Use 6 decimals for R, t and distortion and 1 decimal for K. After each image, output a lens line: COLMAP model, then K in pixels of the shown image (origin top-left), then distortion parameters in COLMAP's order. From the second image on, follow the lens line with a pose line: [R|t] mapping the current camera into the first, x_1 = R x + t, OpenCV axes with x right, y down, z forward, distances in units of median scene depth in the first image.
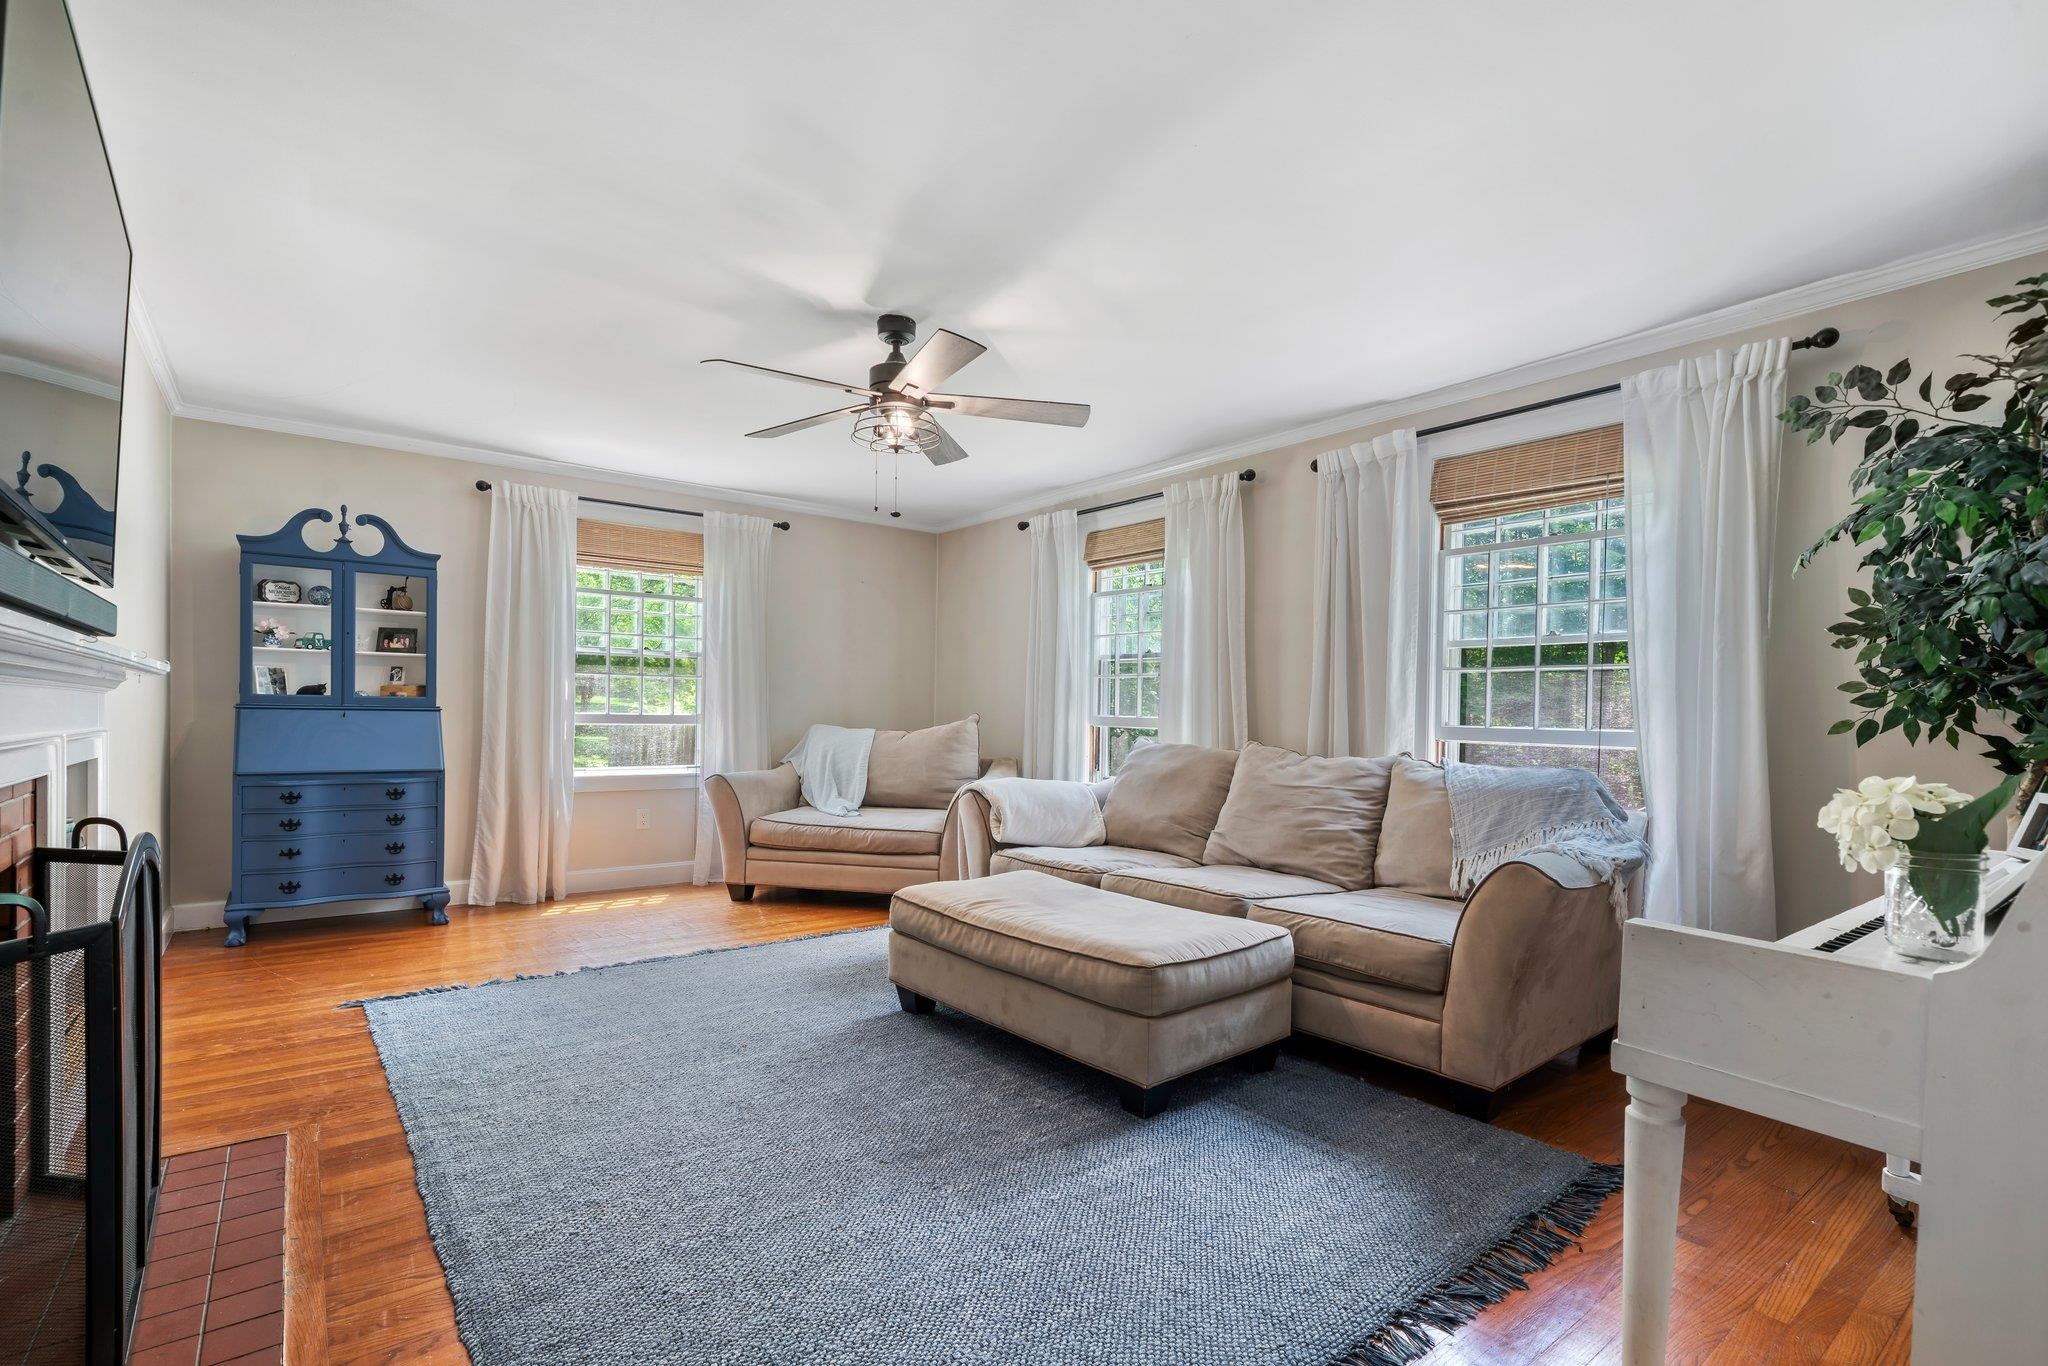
lens RADIAL K [[943.0, 0, 1016.2], [0, 943.0, 732.1], [0, 0, 1]] dist [-0.001390, 0.002141]
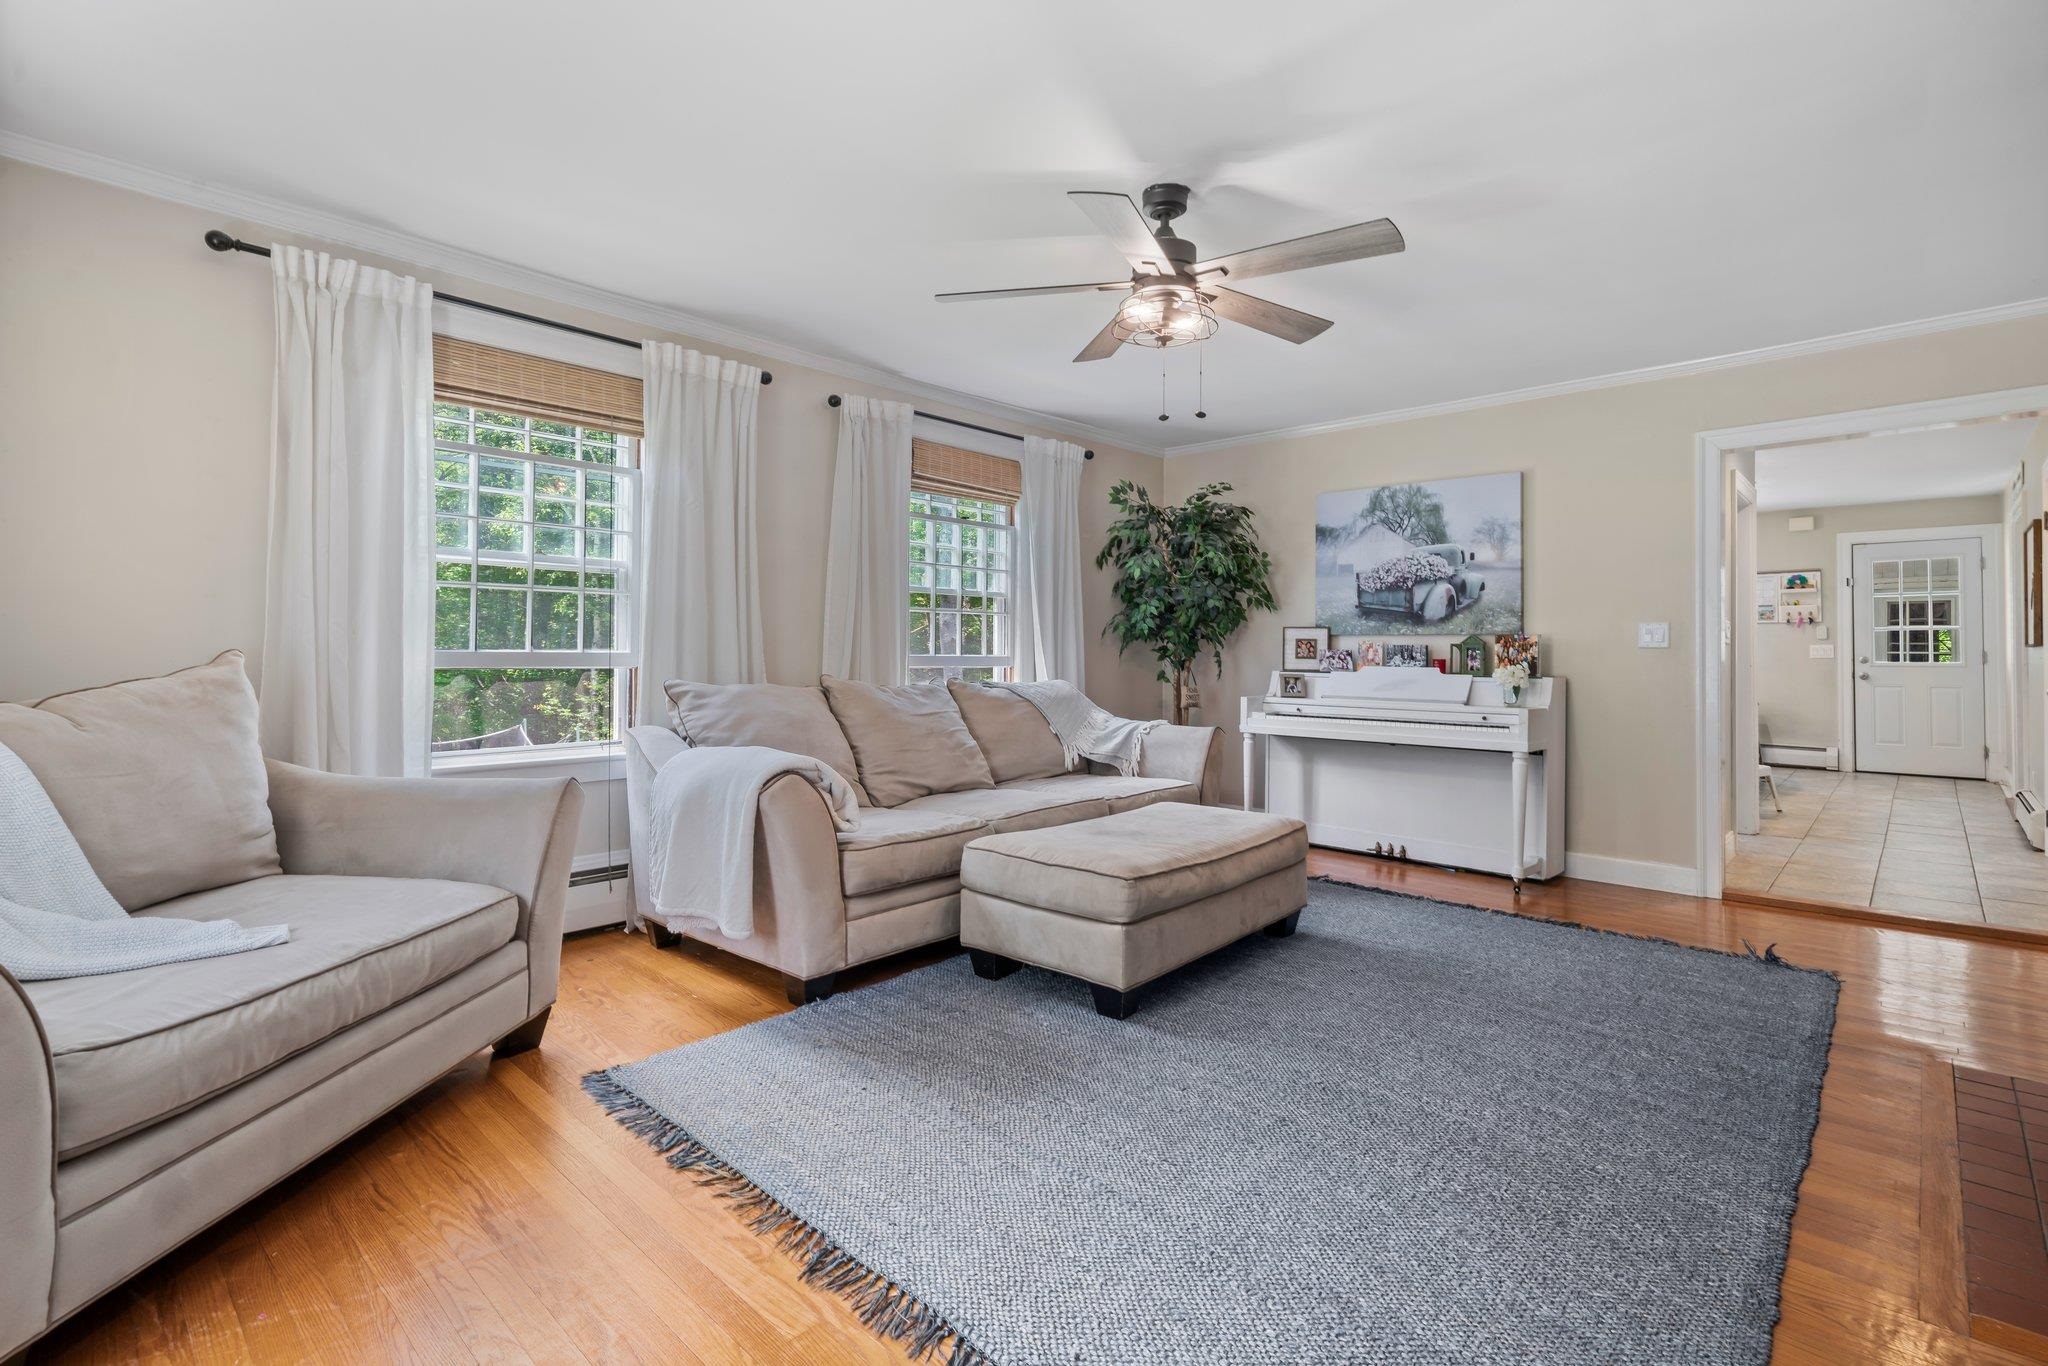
lens RADIAL K [[943.0, 0, 1011.9], [0, 943.0, 643.7], [0, 0, 1]] dist [-0.001390, 0.002141]
pose [[-0.145724, -0.009622, 0.989278, -1.191256], [0.011651, 0.999867, 0.011442, -0.051247], [-0.989257, 0.013193, -0.145592, 1.602921]]
